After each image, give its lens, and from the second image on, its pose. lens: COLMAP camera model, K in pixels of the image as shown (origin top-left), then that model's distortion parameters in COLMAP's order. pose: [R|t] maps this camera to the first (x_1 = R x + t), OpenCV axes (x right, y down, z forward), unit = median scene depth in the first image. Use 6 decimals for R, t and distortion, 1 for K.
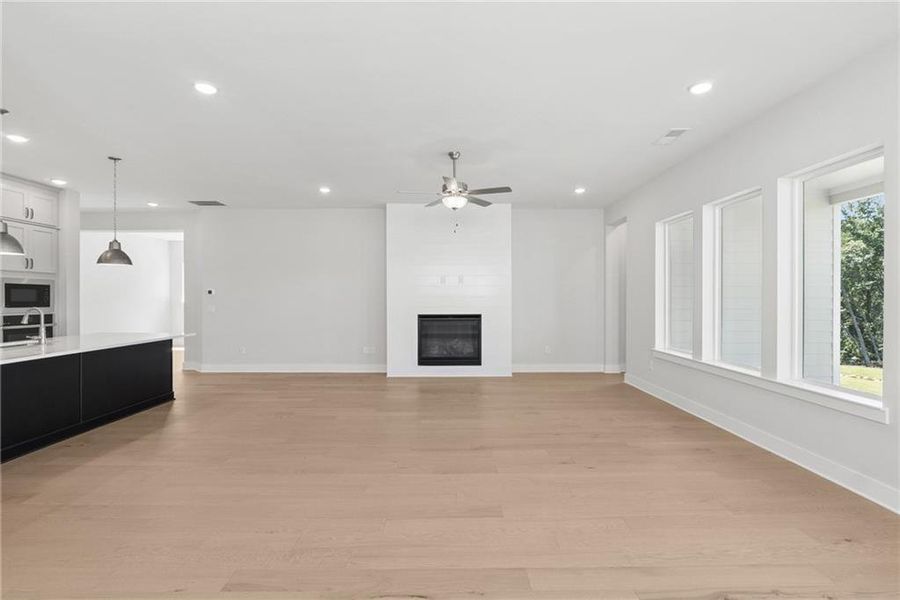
lens RADIAL K [[415.3, 0, 453.6], [0, 415.3, 301.2], [0, 0, 1]] dist [-0.012084, 0.000611]
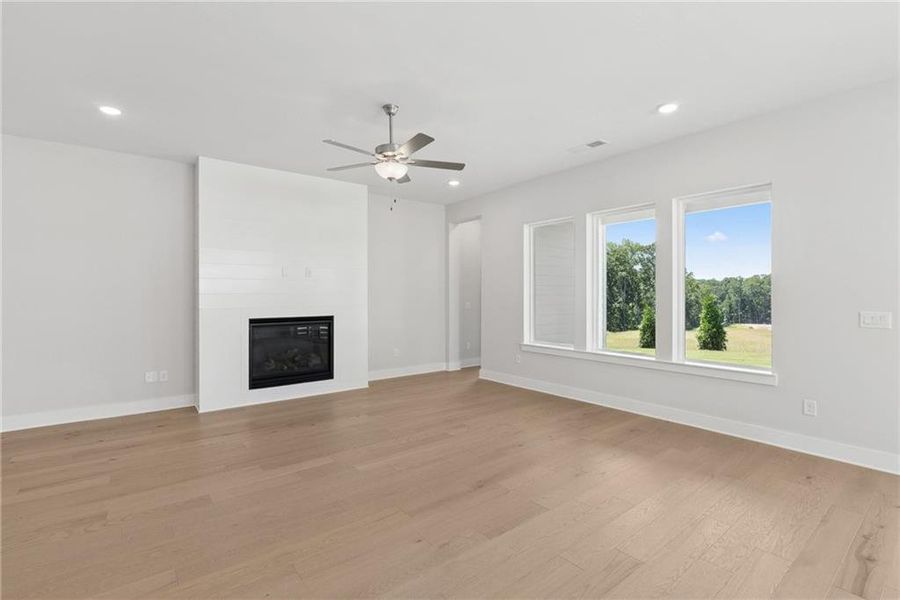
lens RADIAL K [[415.3, 0, 452.6], [0, 415.3, 295.7], [0, 0, 1]] dist [-0.012084, 0.000611]
pose [[0.787784, -0.002609, 0.615946, -0.250745], [0.007070, 0.999963, -0.004807, -0.002298], [-0.615911, 0.008142, 0.787774, 0.216200]]
